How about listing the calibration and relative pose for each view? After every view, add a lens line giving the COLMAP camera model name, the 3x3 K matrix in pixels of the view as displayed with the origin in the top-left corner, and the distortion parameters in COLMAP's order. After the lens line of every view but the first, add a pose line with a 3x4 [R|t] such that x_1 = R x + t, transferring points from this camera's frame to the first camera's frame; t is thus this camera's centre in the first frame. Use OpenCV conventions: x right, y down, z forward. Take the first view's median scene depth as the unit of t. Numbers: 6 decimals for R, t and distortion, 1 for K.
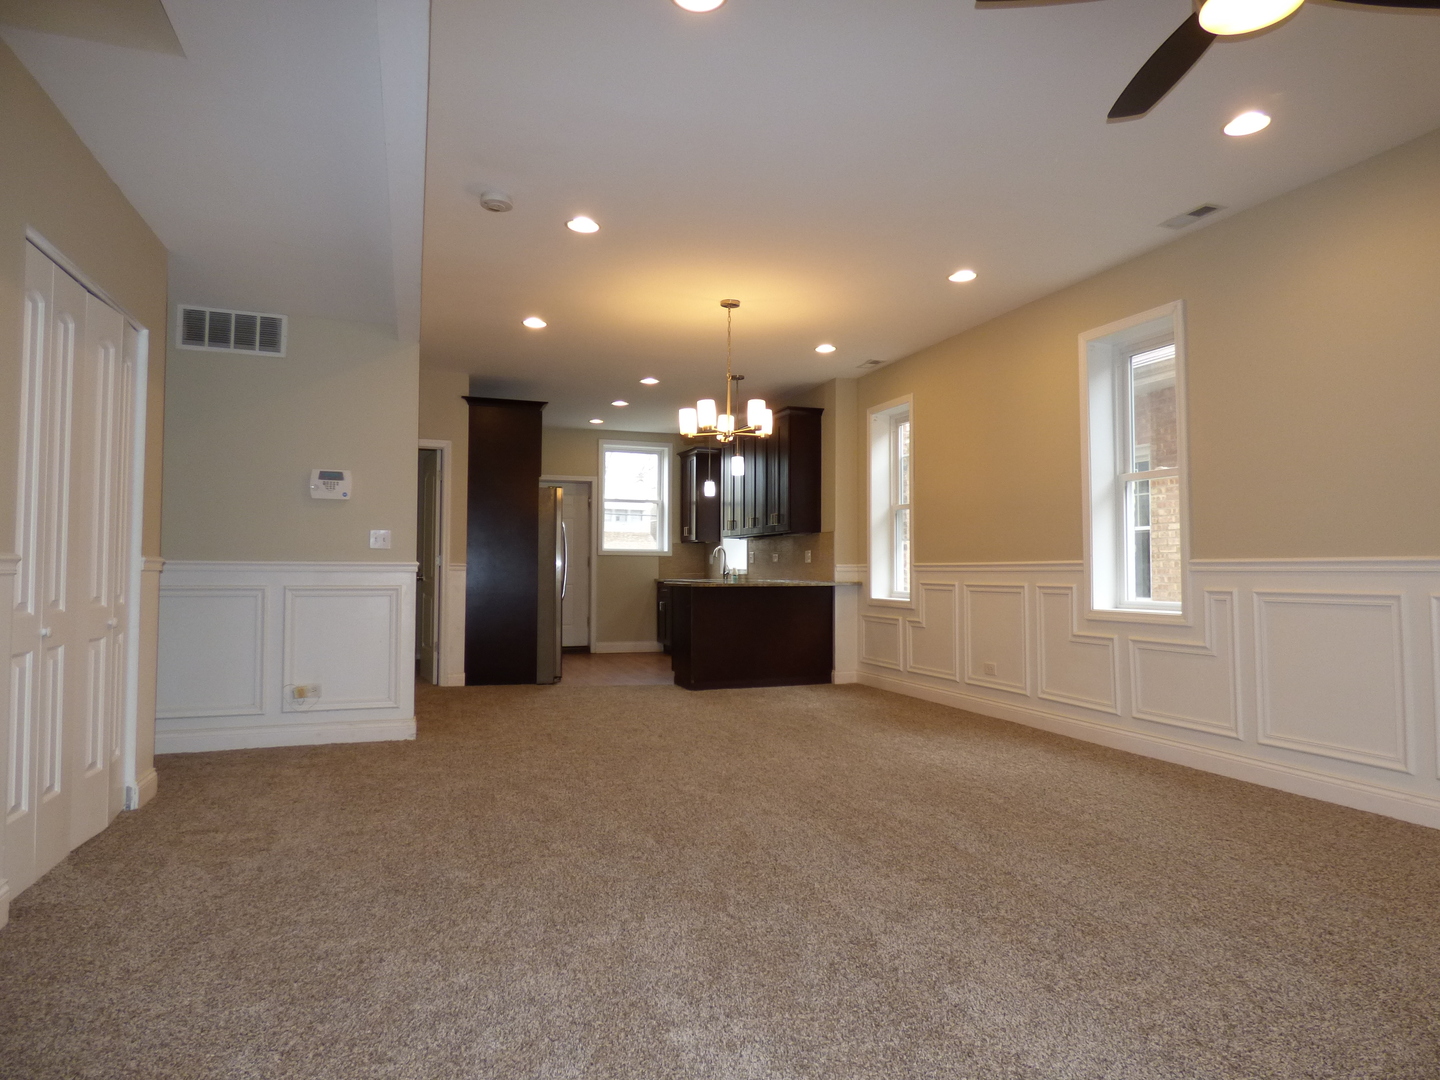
lens RADIAL K [[873.7, 0, 720.0], [0, 873.7, 535.4], [0, 0, 1]] dist [-0.033689, -0.001340]
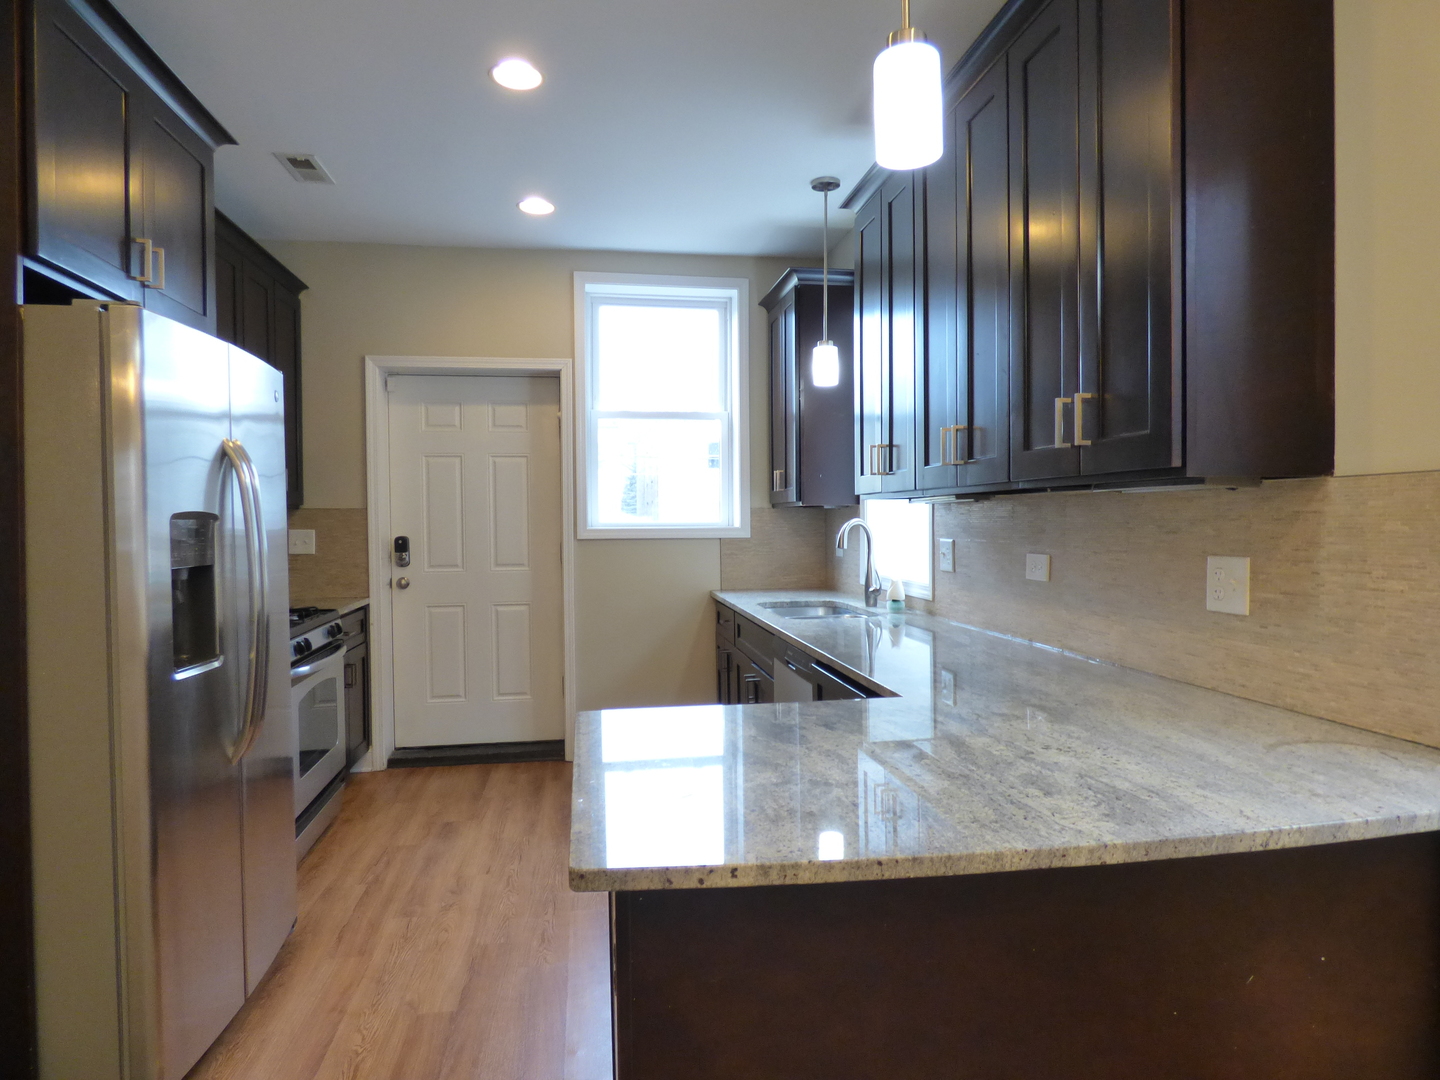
lens RADIAL K [[873.7, 0, 721.1], [0, 873.7, 537.9], [0, 0, 1]] dist [-0.033689, -0.001340]
pose [[0.984099, -0.004881, -0.177554, 0.009598], [0.015477, 0.998177, 0.058343, -0.002448], [0.176946, -0.060163, 0.982380, 0.609487]]
